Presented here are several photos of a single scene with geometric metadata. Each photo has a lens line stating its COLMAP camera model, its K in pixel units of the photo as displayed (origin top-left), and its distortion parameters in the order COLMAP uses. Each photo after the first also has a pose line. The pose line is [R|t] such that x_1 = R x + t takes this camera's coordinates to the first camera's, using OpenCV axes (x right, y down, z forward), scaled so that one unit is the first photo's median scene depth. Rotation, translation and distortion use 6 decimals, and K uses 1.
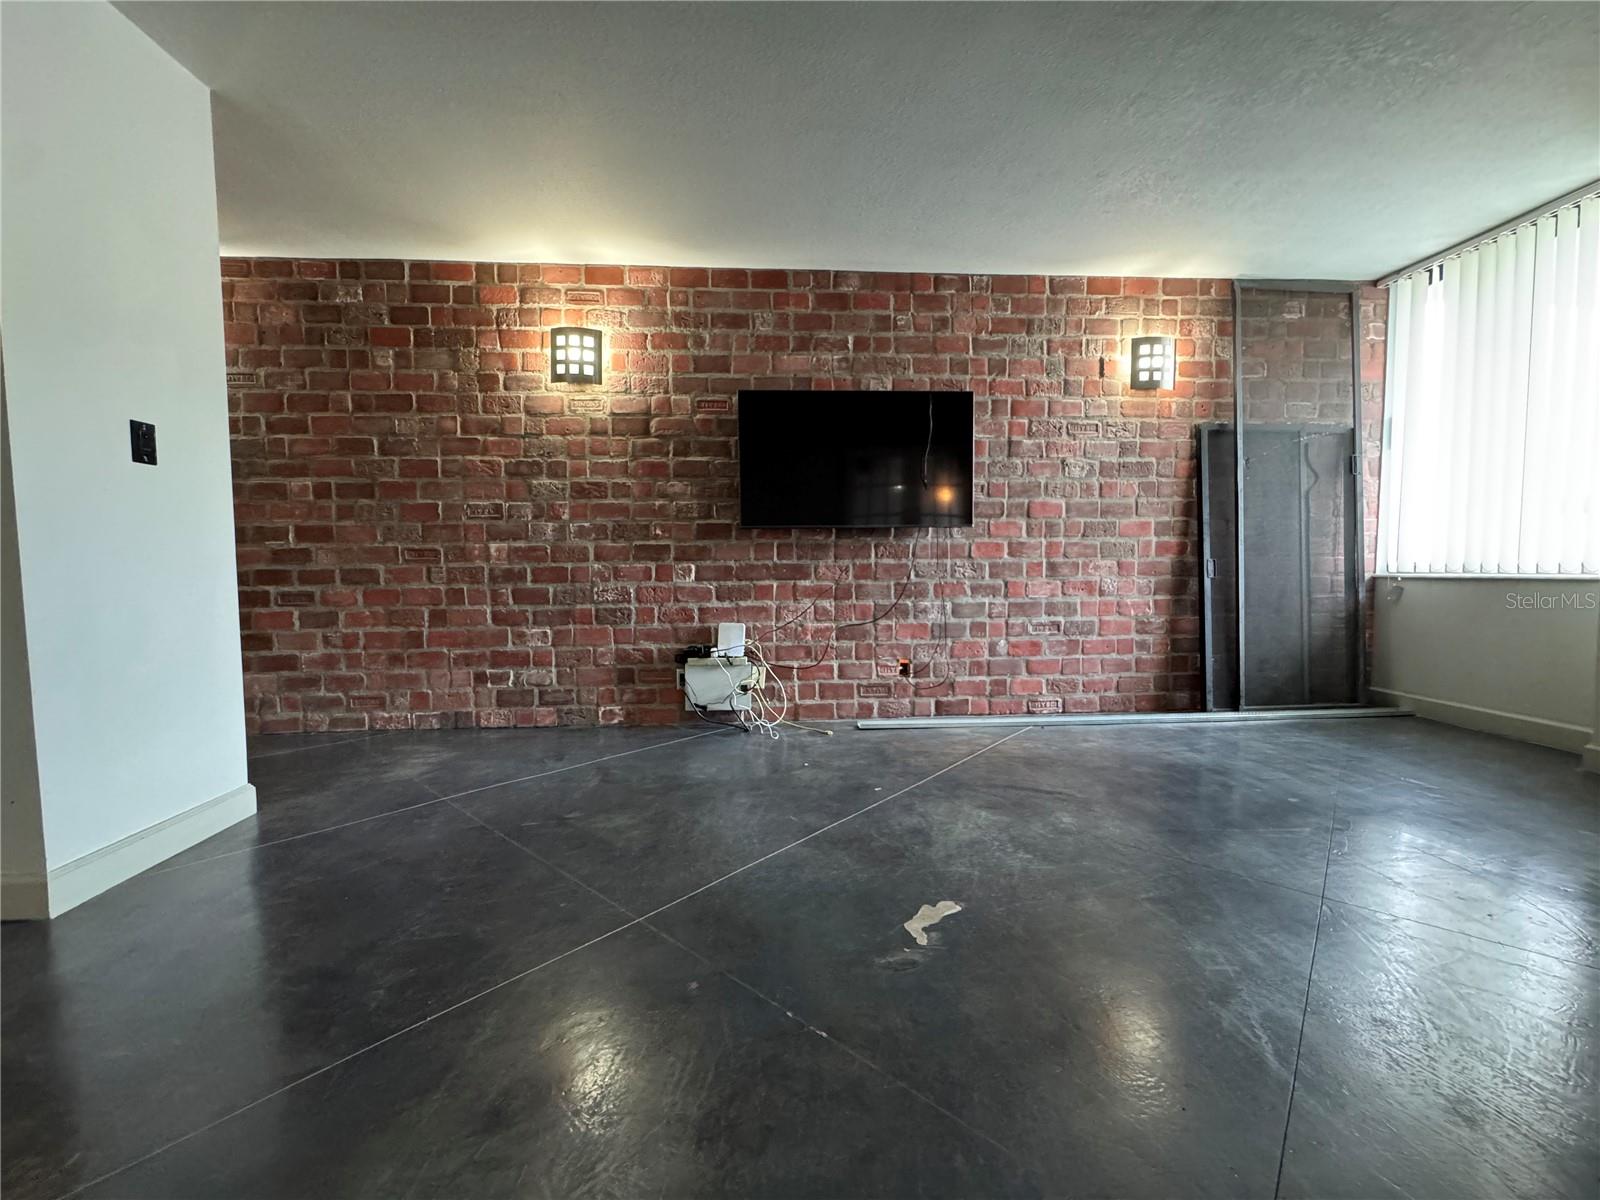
lens RADIAL K [[641.9, 0, 801.0], [0, 641.9, 600.1], [0, 0, 1]] dist [-0.000647, 0.000906]
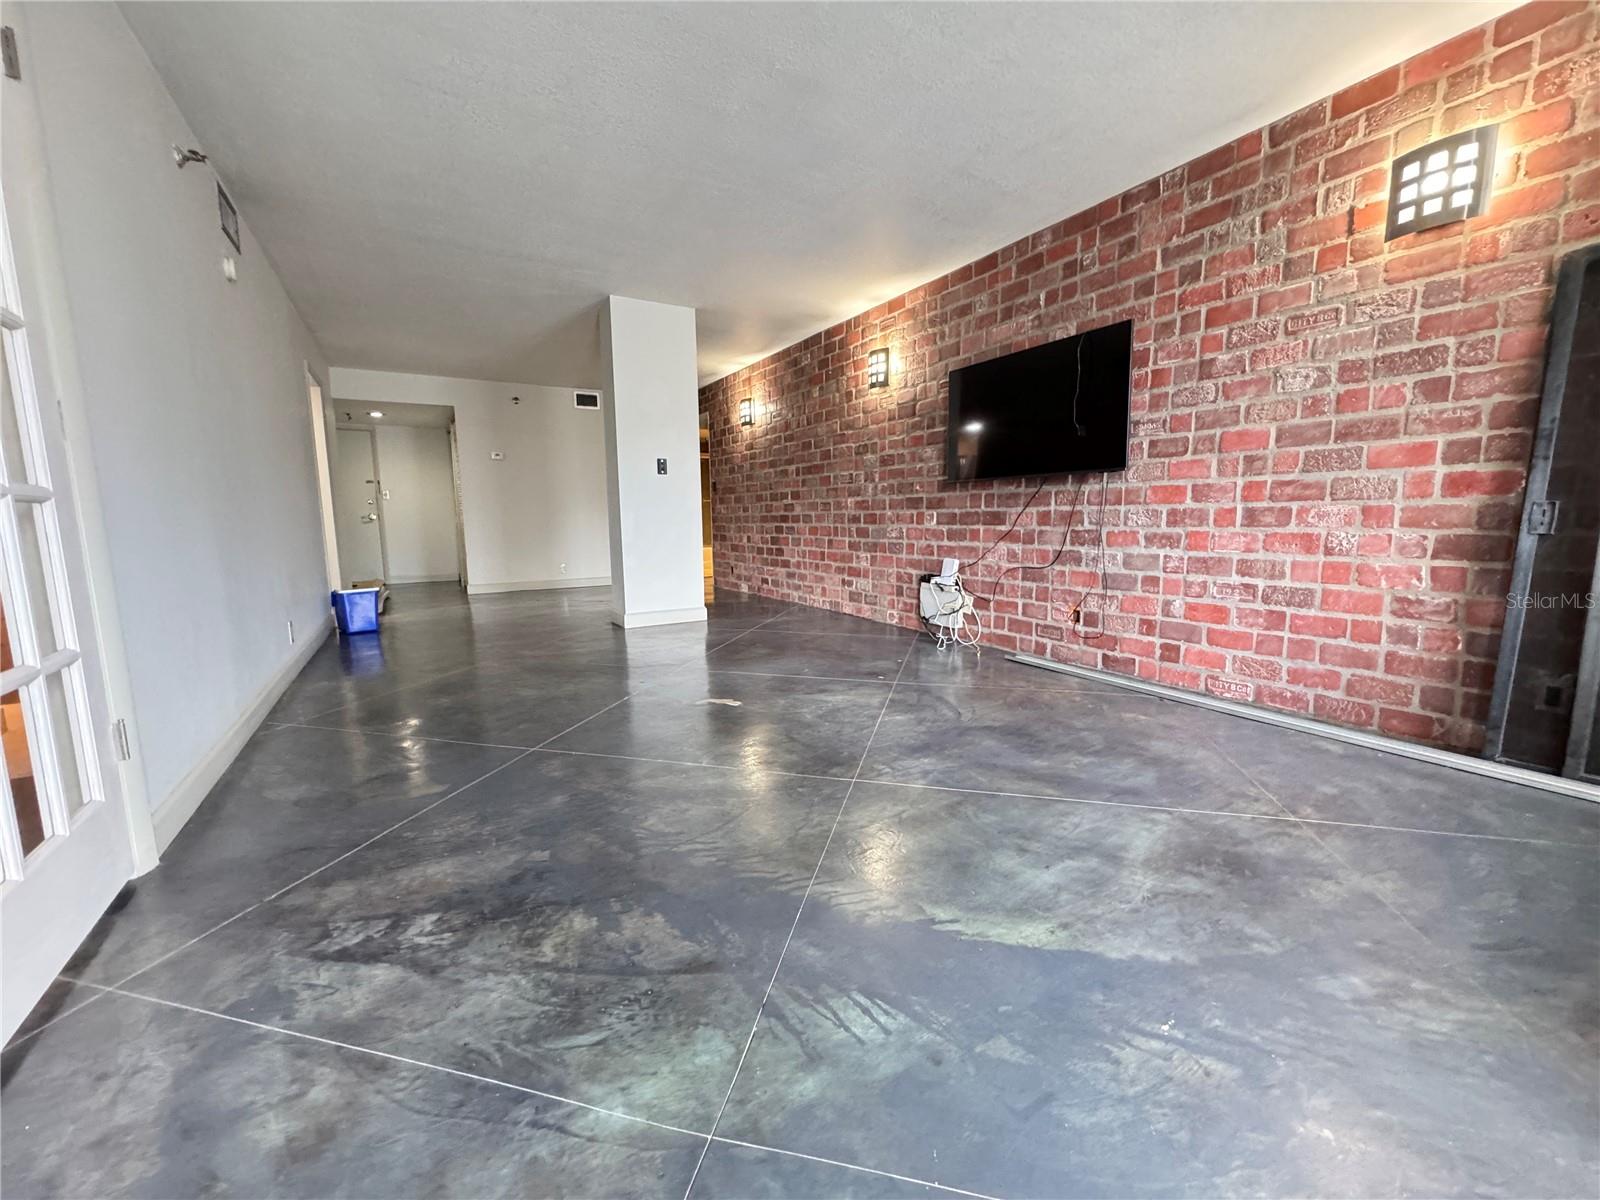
lens RADIAL K [[641.9, 0, 800.4], [0, 641.9, 599.1], [0, 0, 1]] dist [-0.000647, 0.000906]
pose [[0.447665, 0.119426, -0.886190, 0.879621], [-0.045886, 0.992804, 0.110614, -0.010713], [0.893023, -0.008854, 0.449923, 0.164965]]
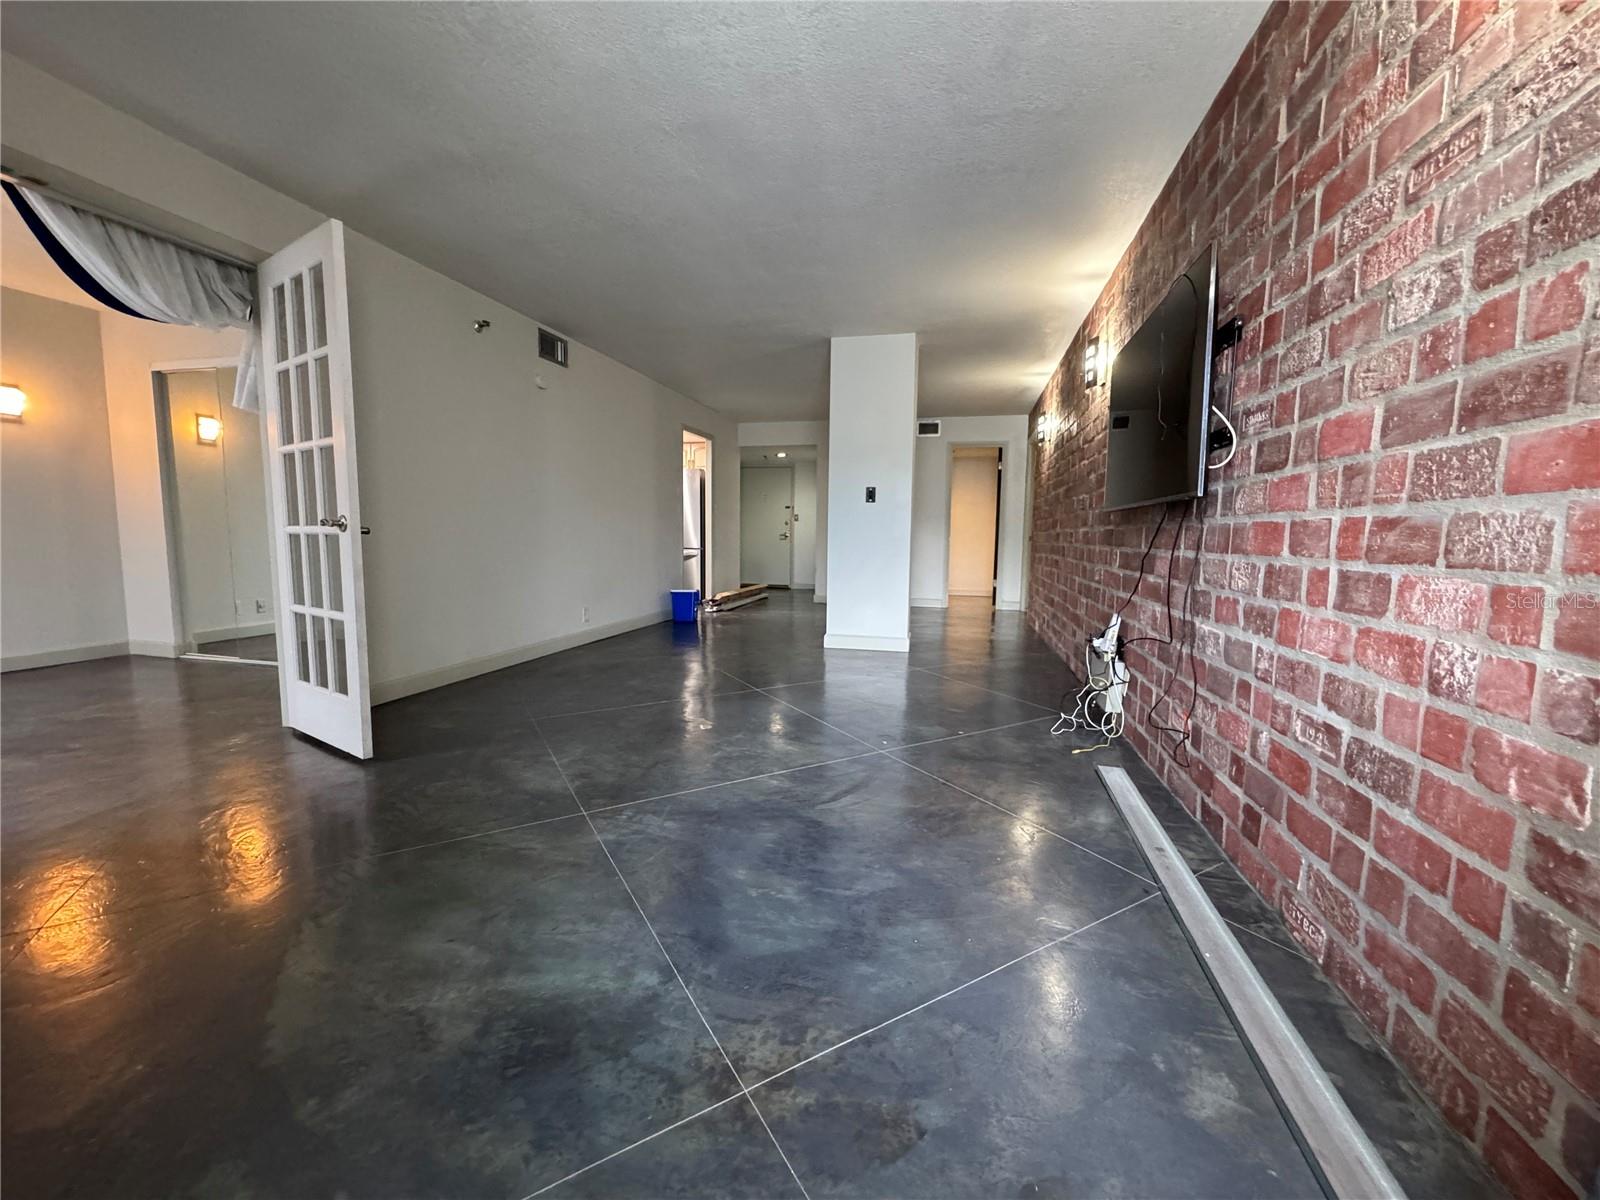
lens RADIAL K [[641.9, 0, 798.1], [0, 641.9, 598.4], [0, 0, 1]] dist [-0.000647, 0.000906]
pose [[-0.314397, 0.100566, -0.943950, 0.883824], [-0.067358, 0.989503, 0.127854, -0.073117], [0.946899, 0.103780, -0.304323, 0.837691]]
